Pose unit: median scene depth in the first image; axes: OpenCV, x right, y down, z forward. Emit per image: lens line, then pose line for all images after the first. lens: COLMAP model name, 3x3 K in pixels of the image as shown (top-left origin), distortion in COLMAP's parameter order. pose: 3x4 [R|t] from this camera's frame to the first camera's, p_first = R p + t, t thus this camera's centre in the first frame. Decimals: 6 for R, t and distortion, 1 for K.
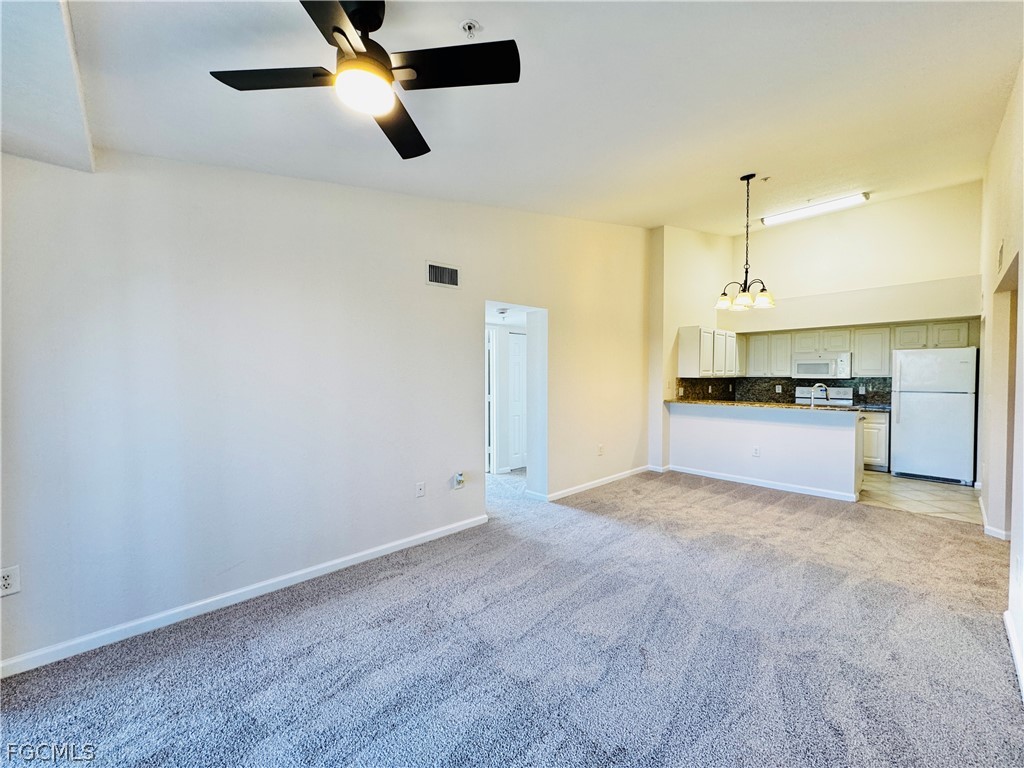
lens RADIAL K [[407.0, 0, 509.5], [0, 407.0, 382.9], [0, 0, 1]] dist [-0.003716, 0.000356]
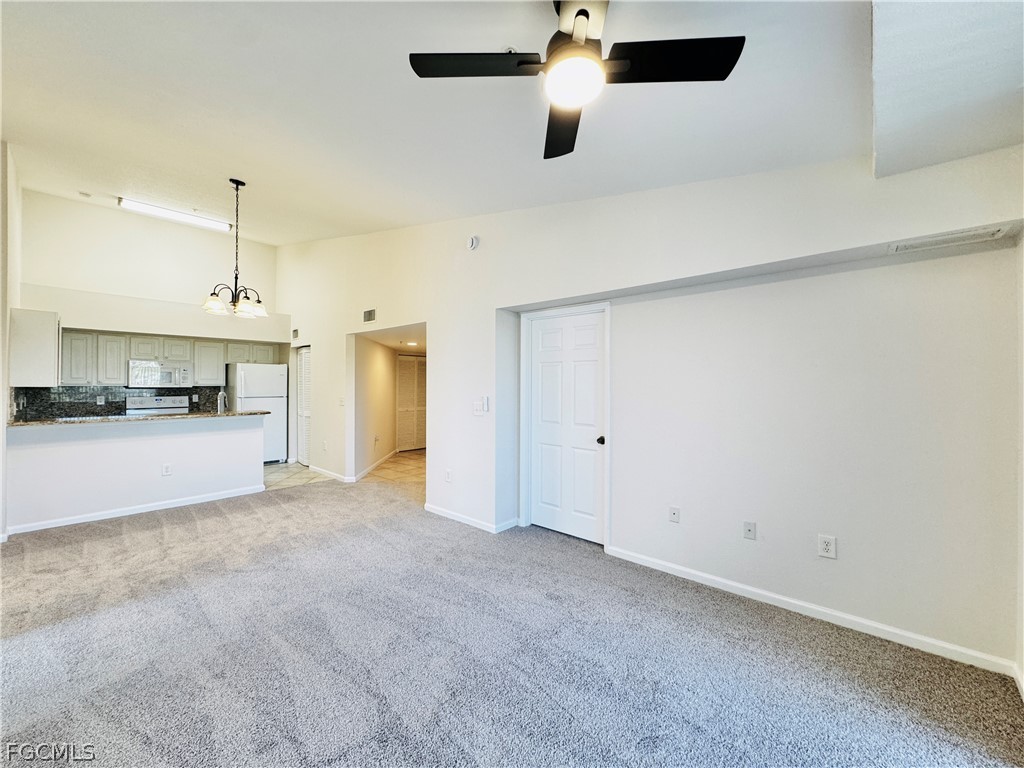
lens RADIAL K [[407.0, 0, 511.7], [0, 407.0, 385.4], [0, 0, 1]] dist [-0.003716, 0.000356]
pose [[-0.092249, -0.000579, 0.995736, -0.409111], [0.018377, 0.999829, 0.002284, -0.003957], [-0.995566, 0.018509, -0.092222, 0.395357]]
